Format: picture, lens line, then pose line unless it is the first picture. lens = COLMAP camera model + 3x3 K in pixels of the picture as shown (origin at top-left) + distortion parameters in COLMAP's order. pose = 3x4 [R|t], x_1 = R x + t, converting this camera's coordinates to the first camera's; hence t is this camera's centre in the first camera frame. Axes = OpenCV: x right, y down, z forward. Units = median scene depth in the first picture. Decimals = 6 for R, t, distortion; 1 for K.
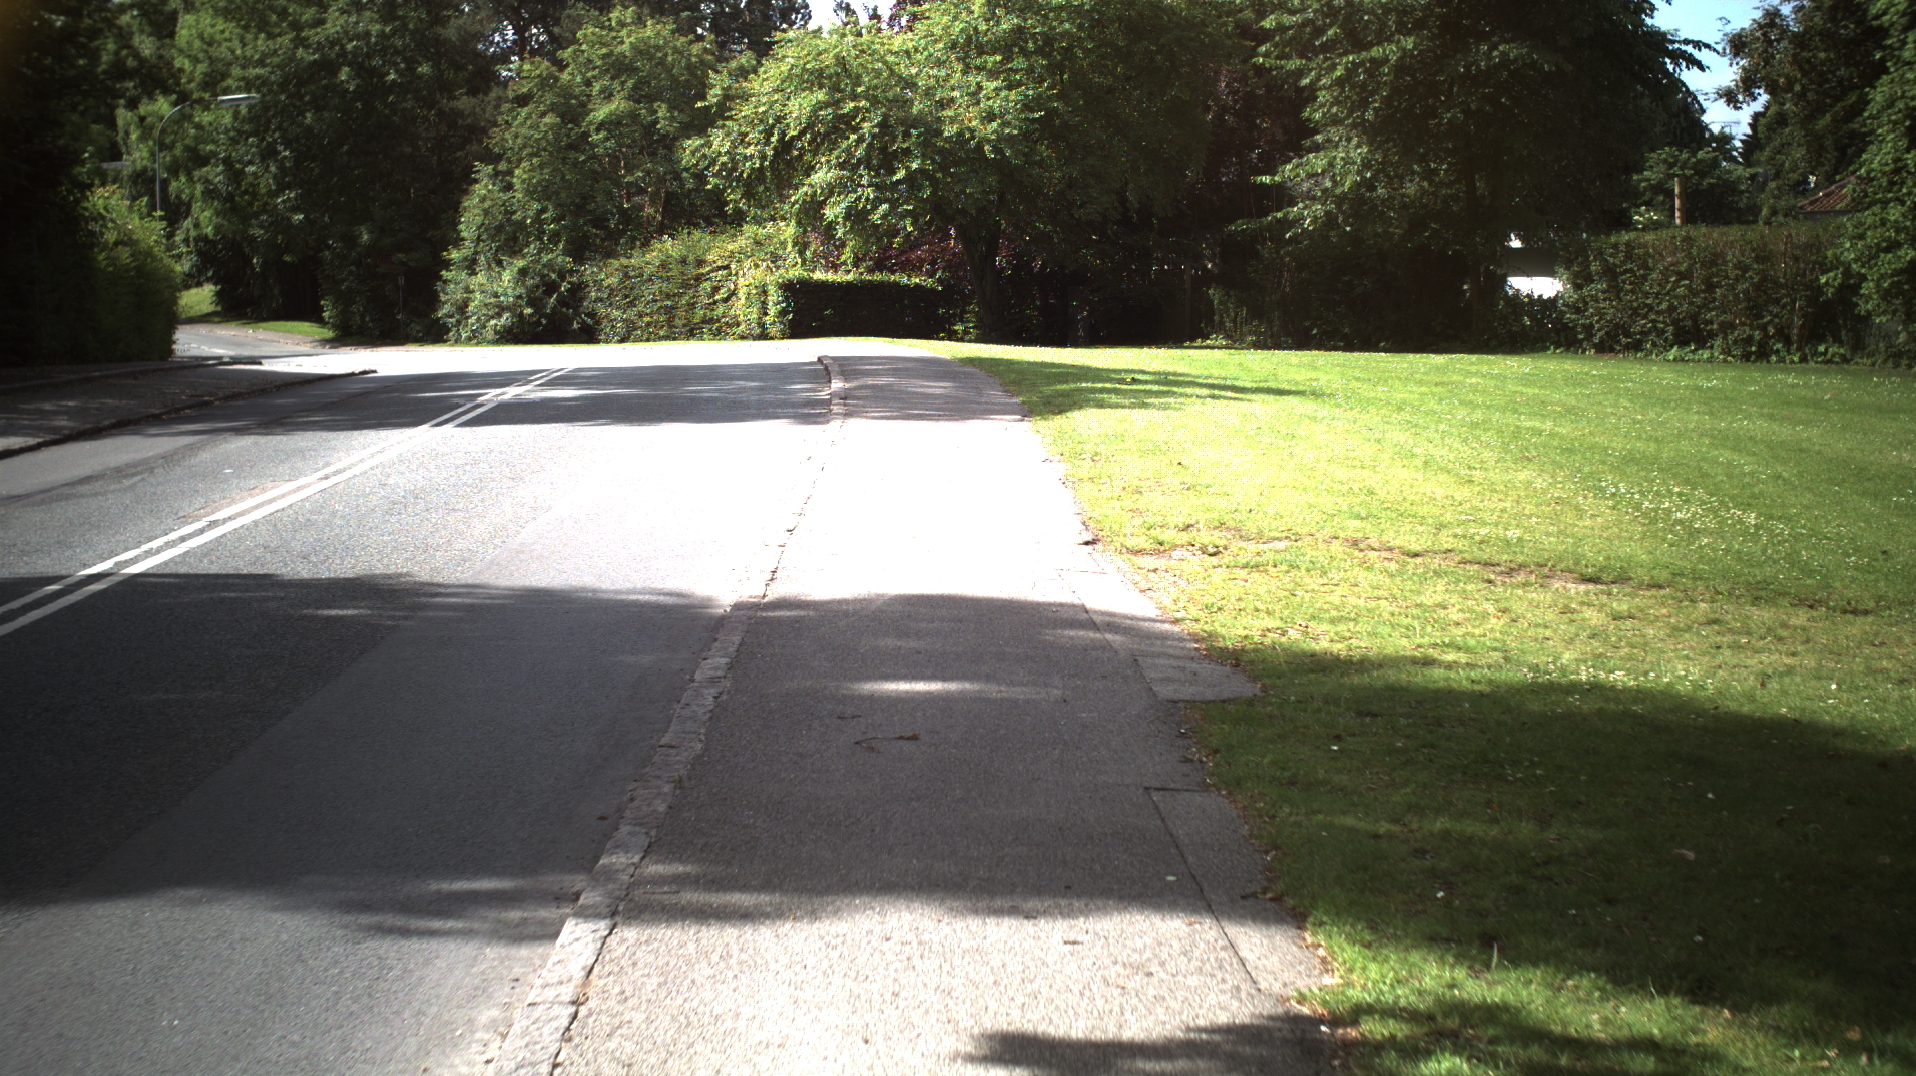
lens RADIAL K [[3400.5, 0, 958.0], [0, 3400.5, 538.0], [0, 0, 1]] dist [-0.349765, 0.665823]
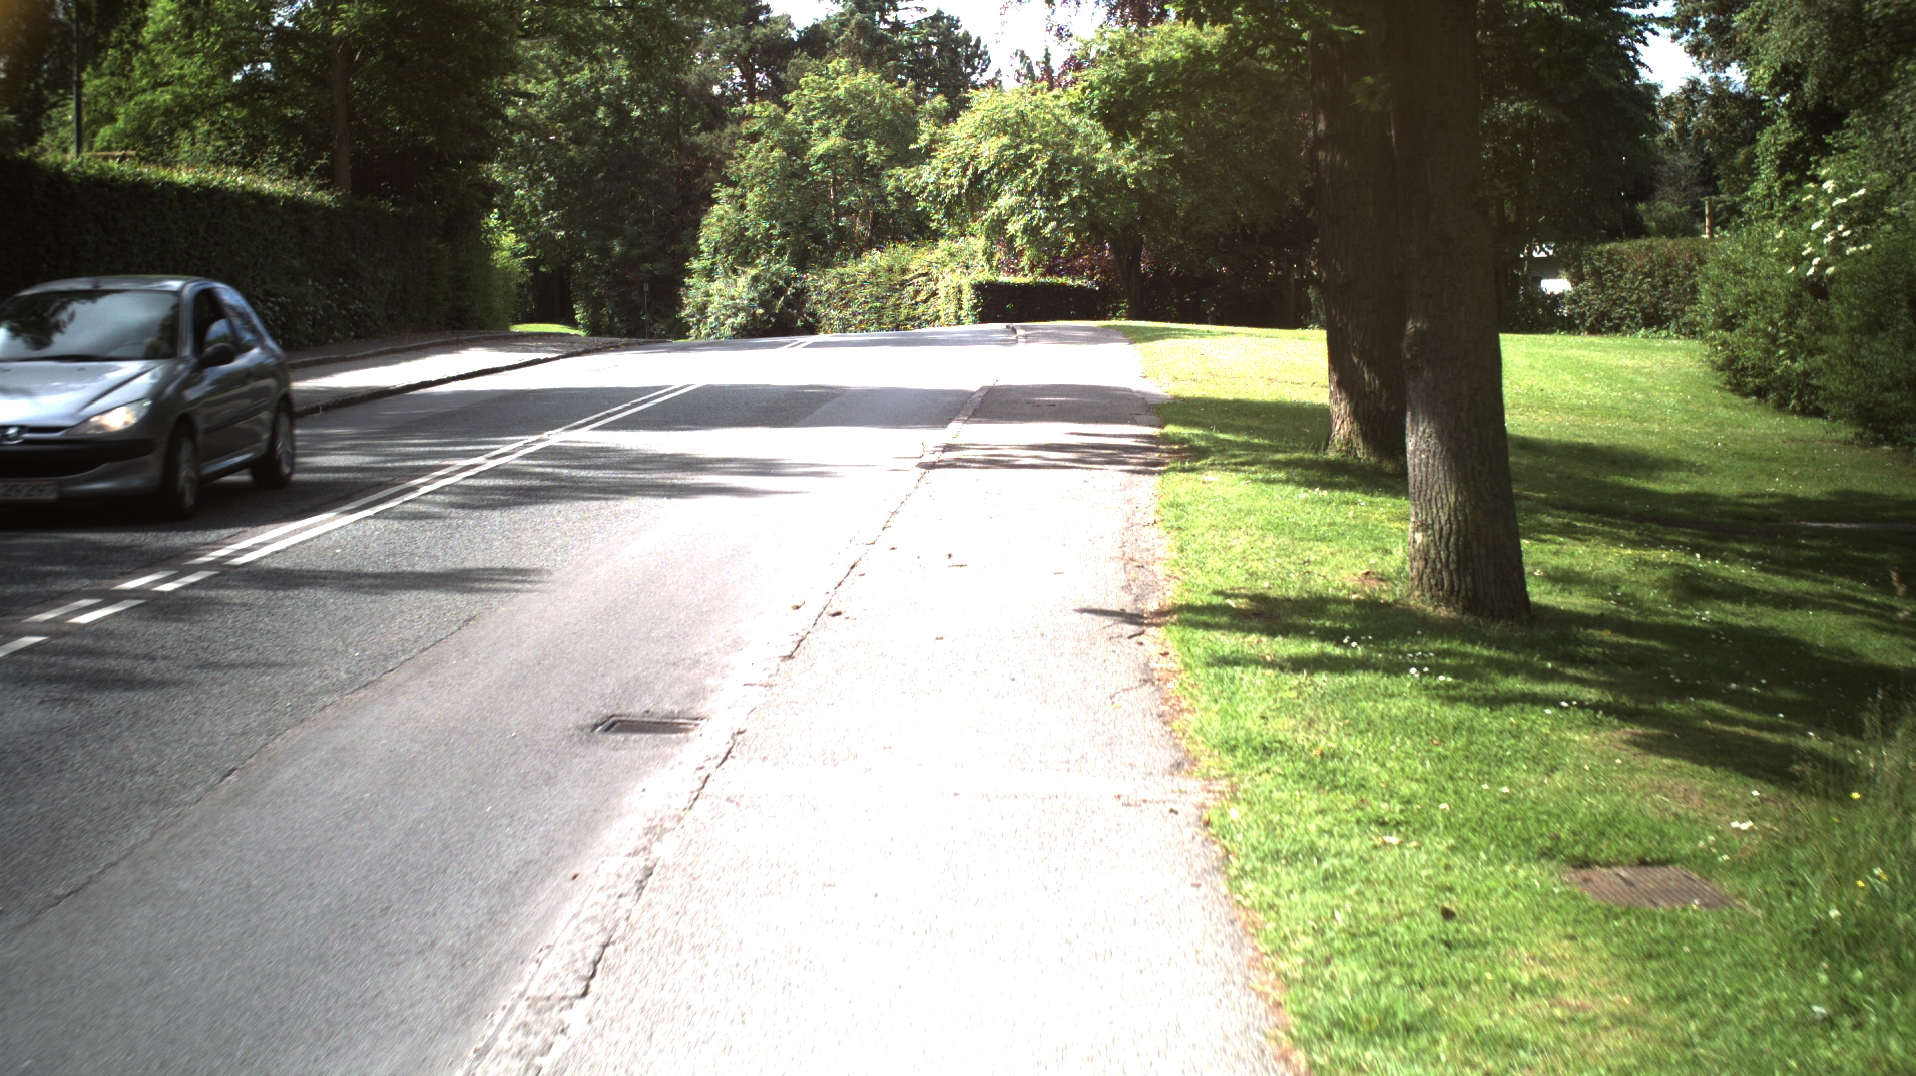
lens RADIAL K [[3400.5, 0, 958.0], [0, 3400.5, 538.0], [0, 0, 1]] dist [-0.349765, 0.665823]
pose [[0.998618, 0.003363, -0.052442, 0.009663], [-0.003697, 0.999973, -0.006275, 0.028942], [0.052419, 0.006460, 0.998604, -0.280922]]
